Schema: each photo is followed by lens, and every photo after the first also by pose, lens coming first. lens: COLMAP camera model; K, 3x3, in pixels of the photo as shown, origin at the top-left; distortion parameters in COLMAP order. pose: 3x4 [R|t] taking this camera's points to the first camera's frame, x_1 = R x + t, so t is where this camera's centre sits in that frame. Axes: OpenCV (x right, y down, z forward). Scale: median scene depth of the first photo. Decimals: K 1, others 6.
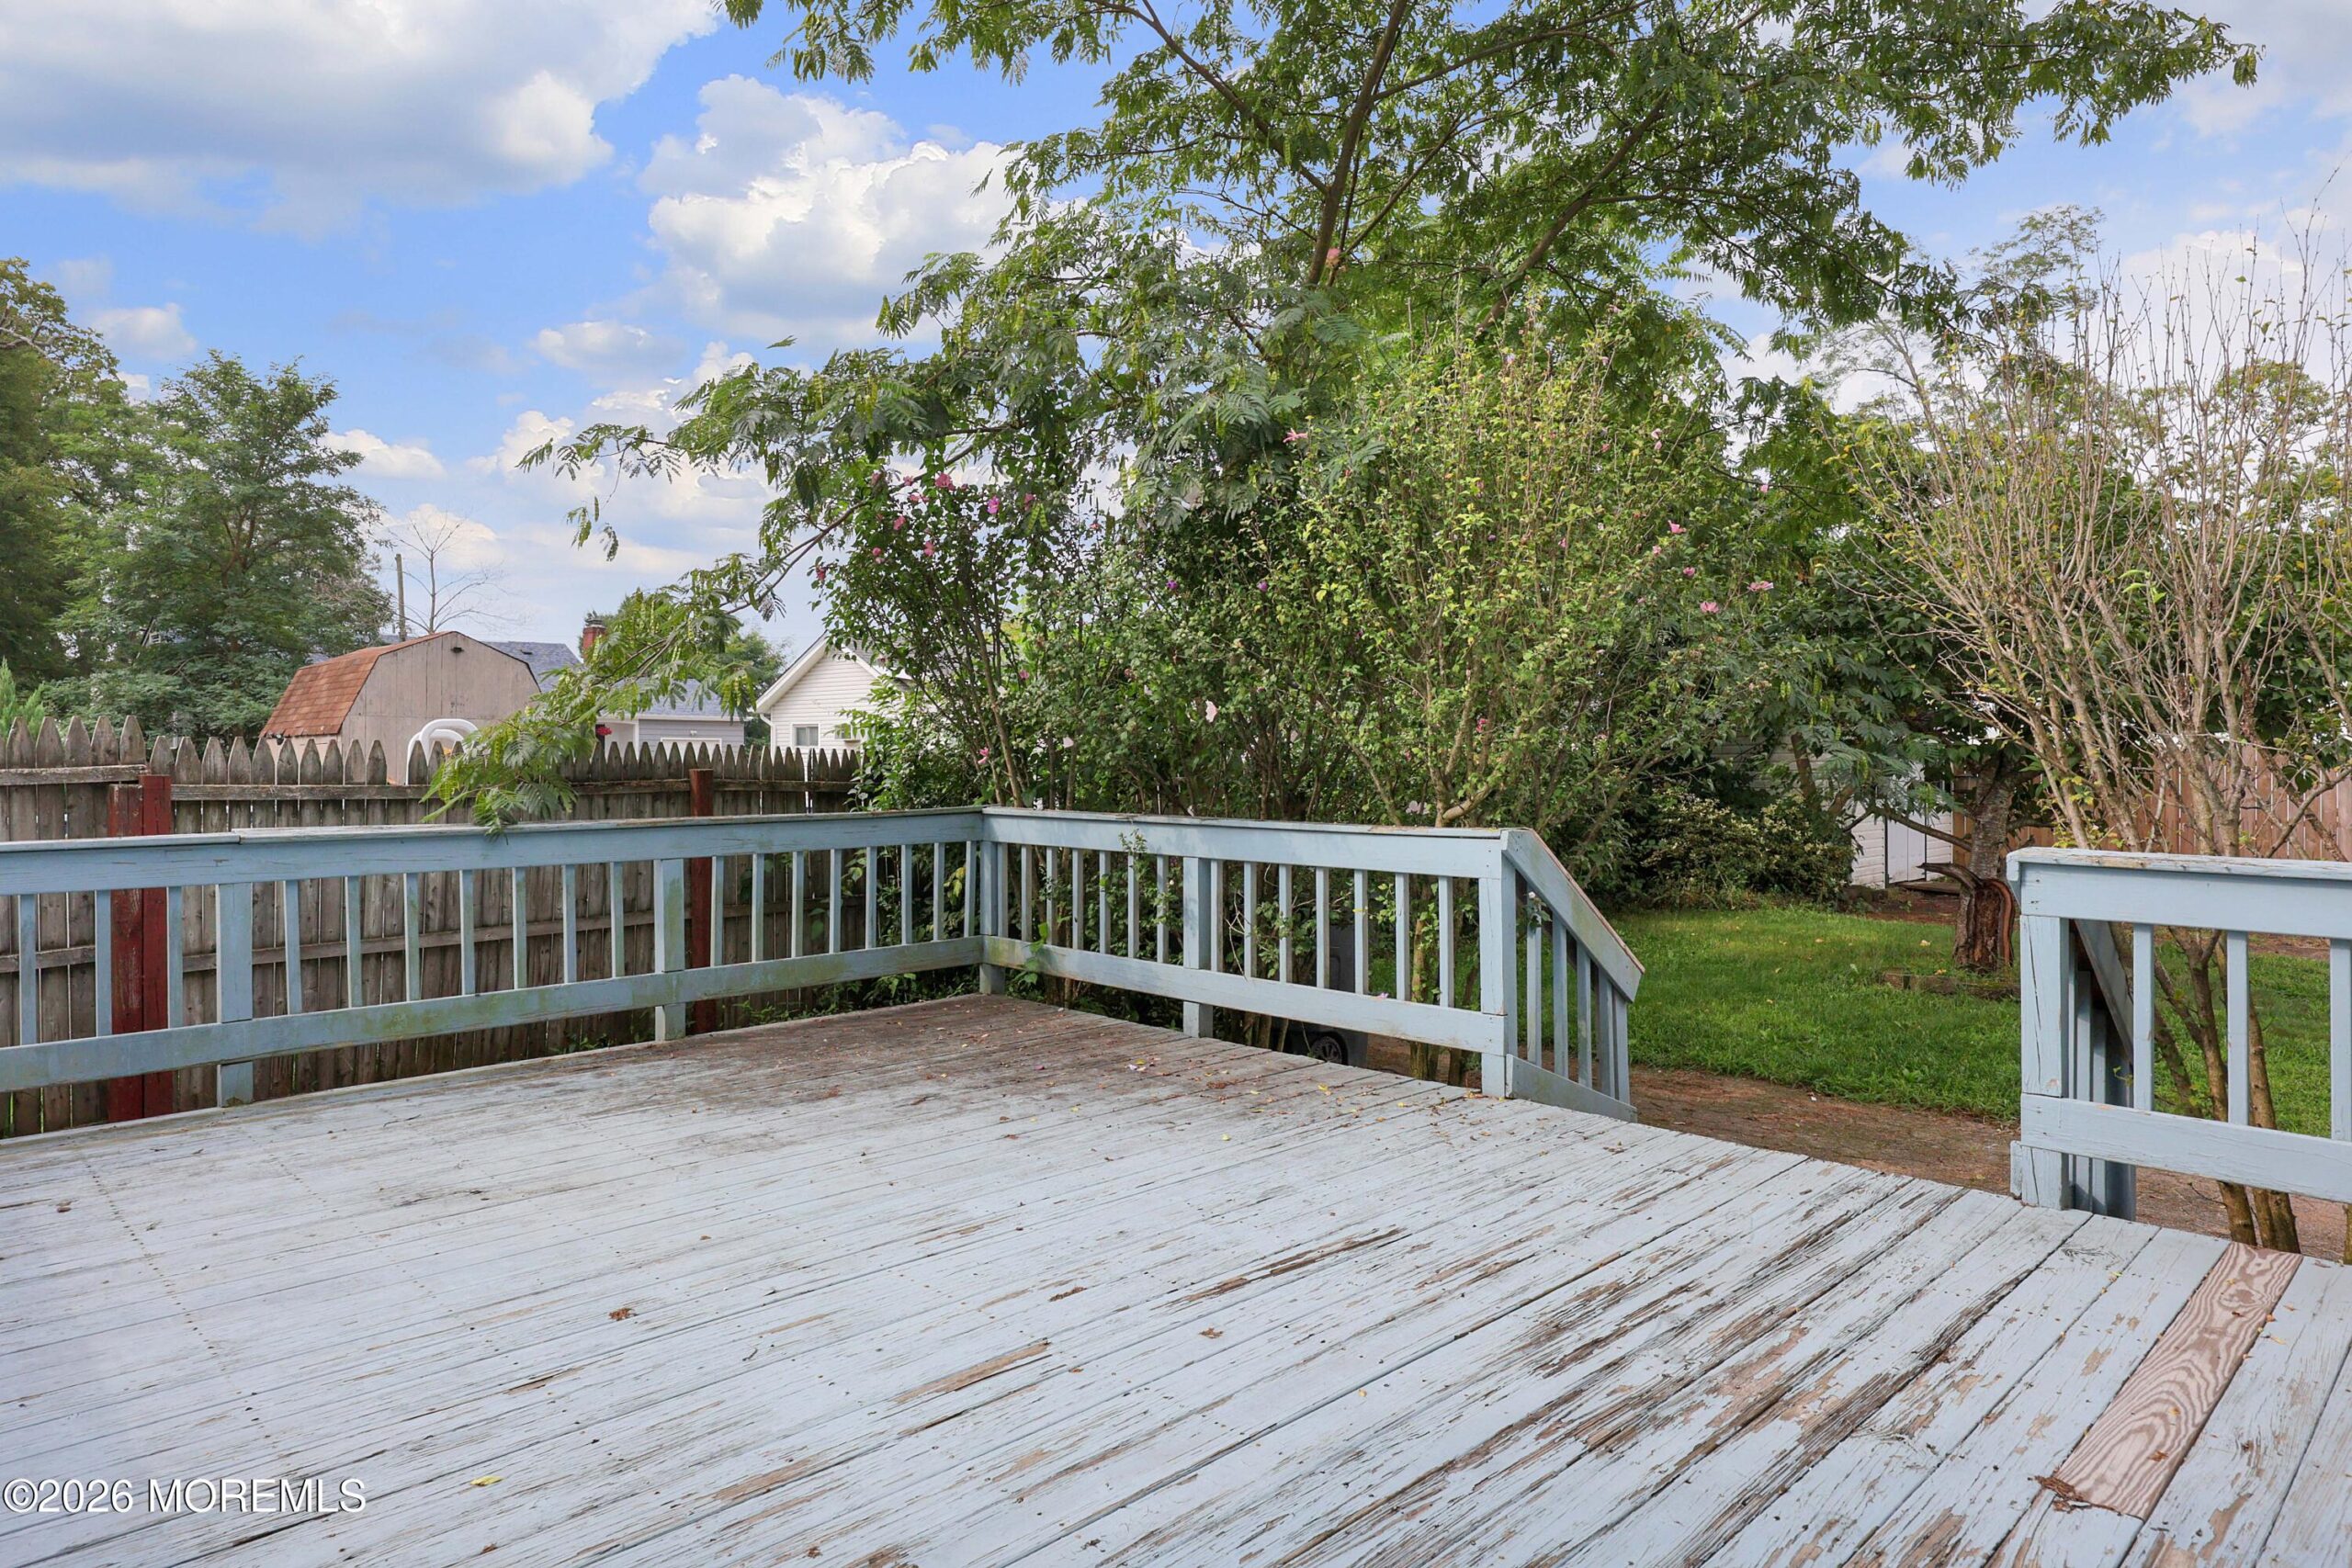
lens RADIAL K [[1355.5, 0, 1176.0], [0, 1355.5, 784.0], [0, 0, 1]] dist [0.001392, 0.001265]
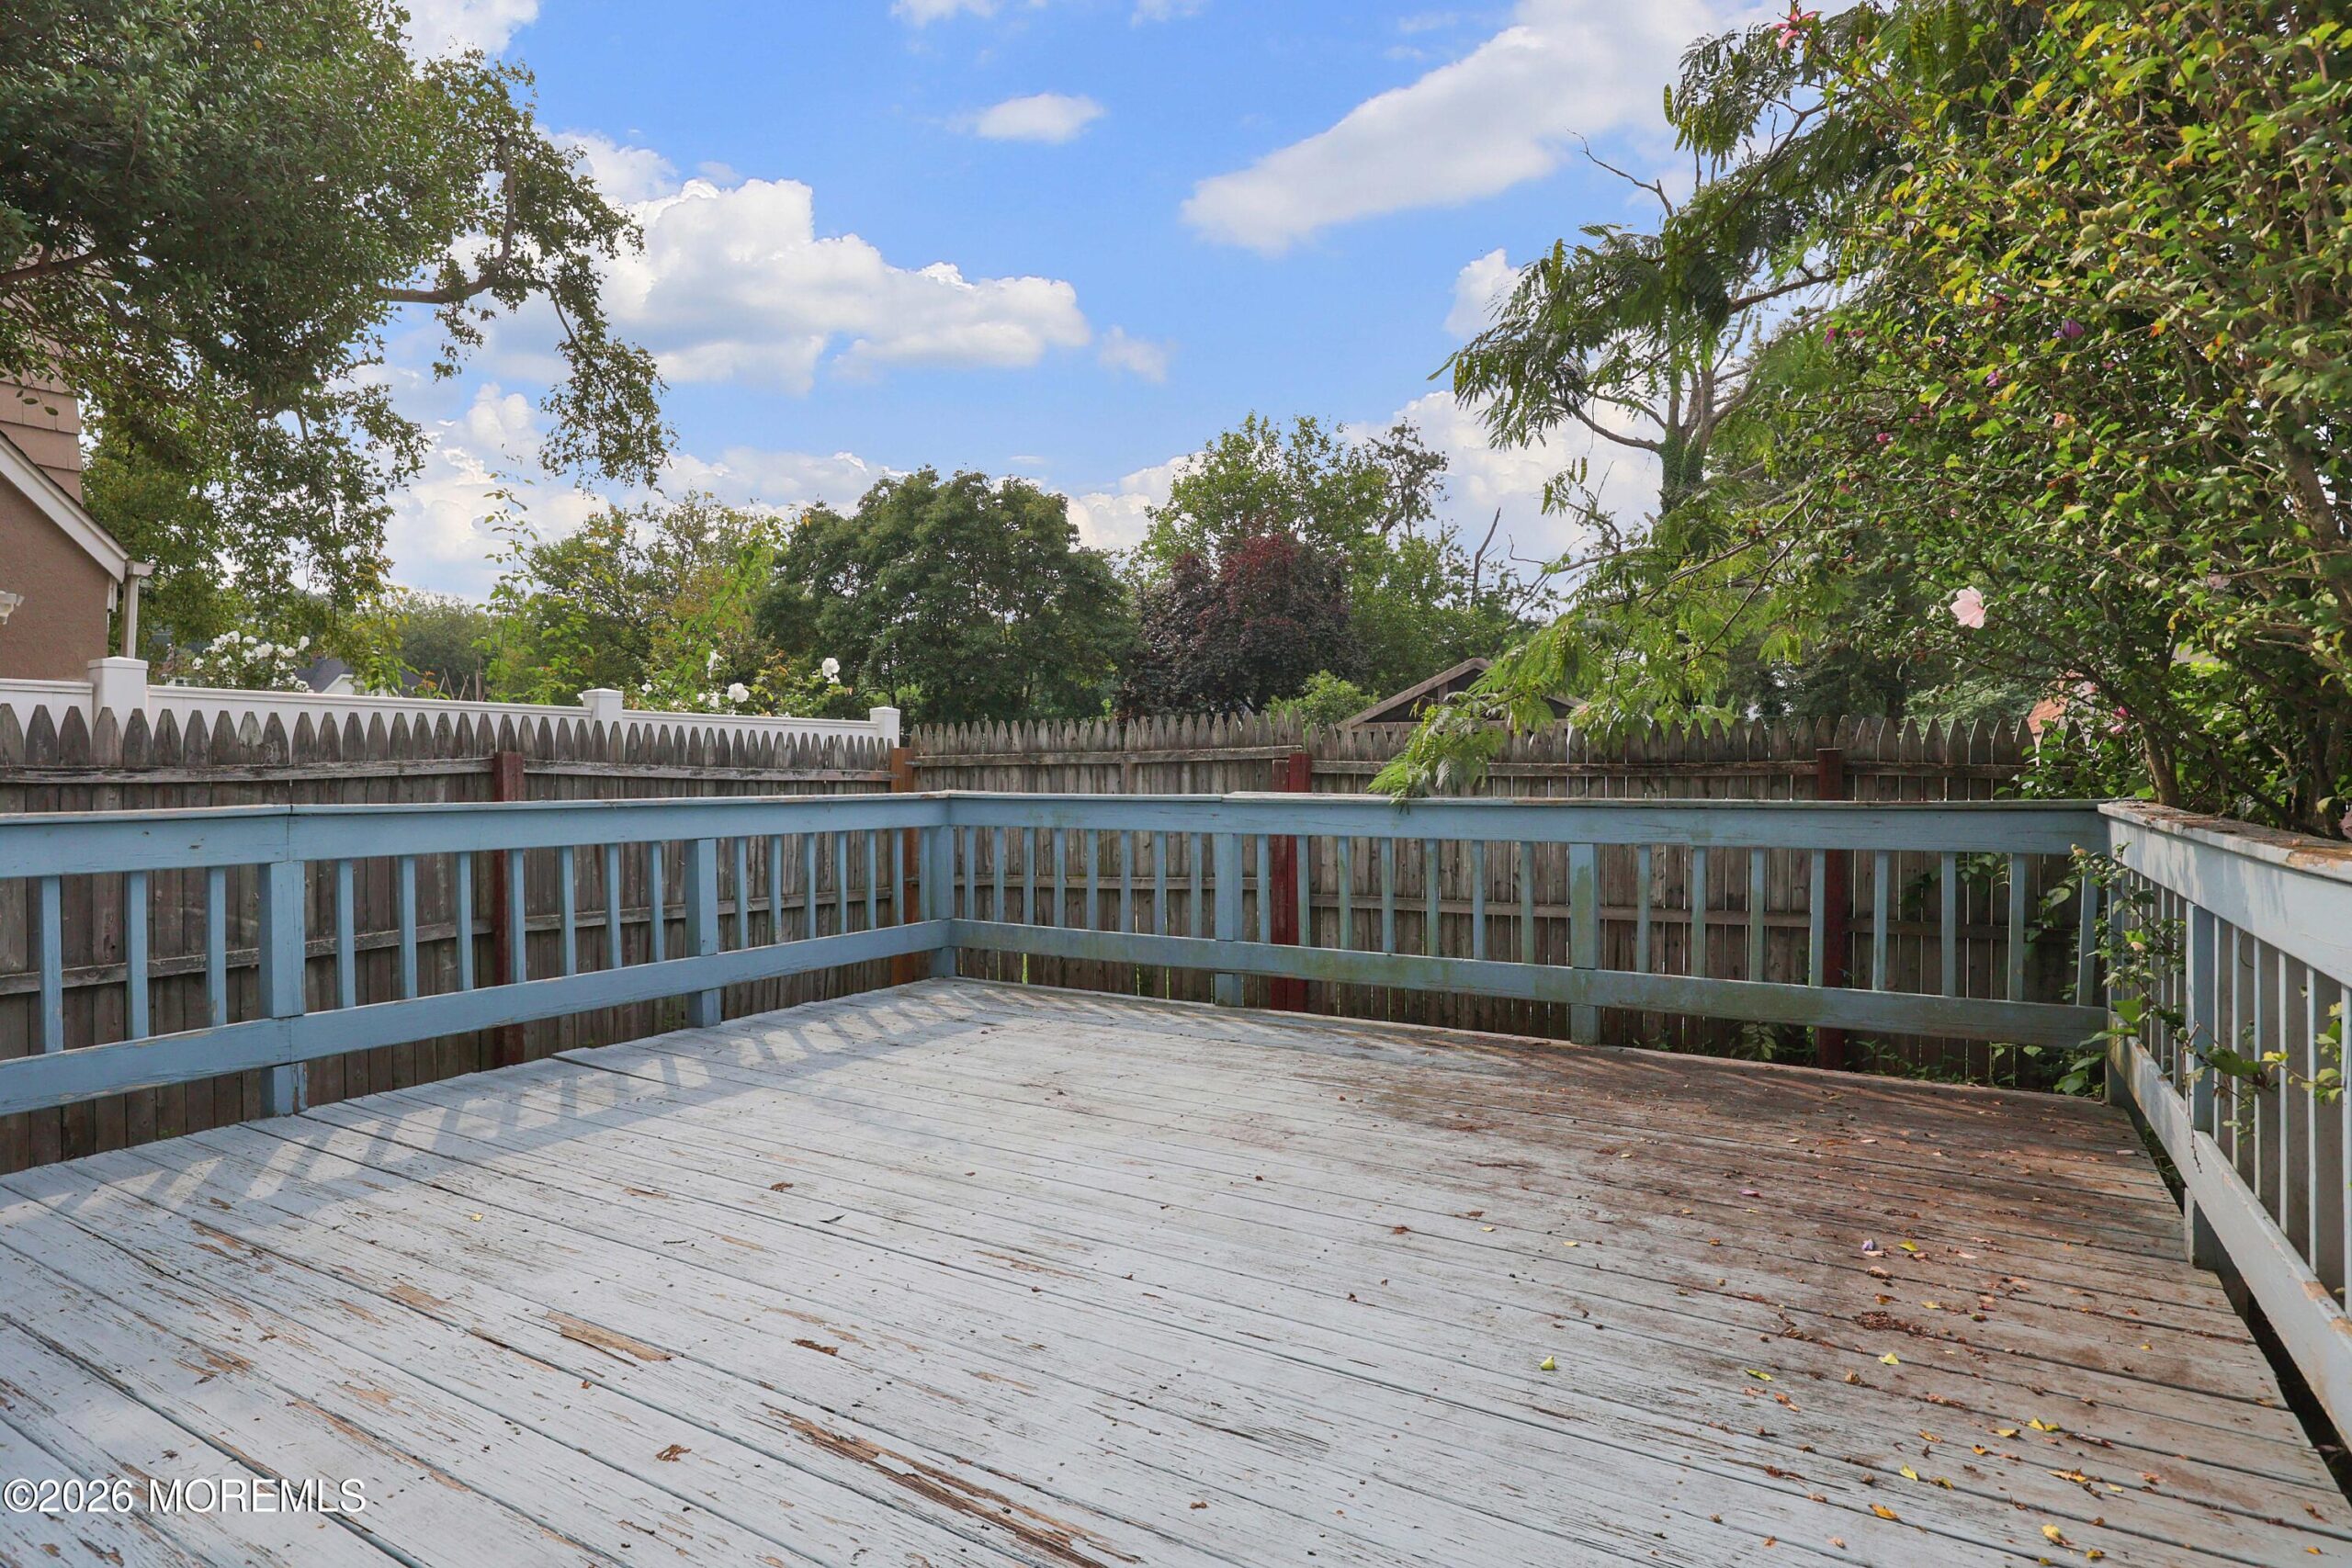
lens RADIAL K [[1267.2, 0, 1176.0], [0, 1267.2, 784.0], [0, 0, 1]] dist [0.000934, -0.000538]
pose [[0.257725, 0.013420, -0.966125, 0.636468], [-0.016807, 0.999815, 0.009405, 0.022071], [0.966072, 0.013814, 0.257903, 0.900200]]
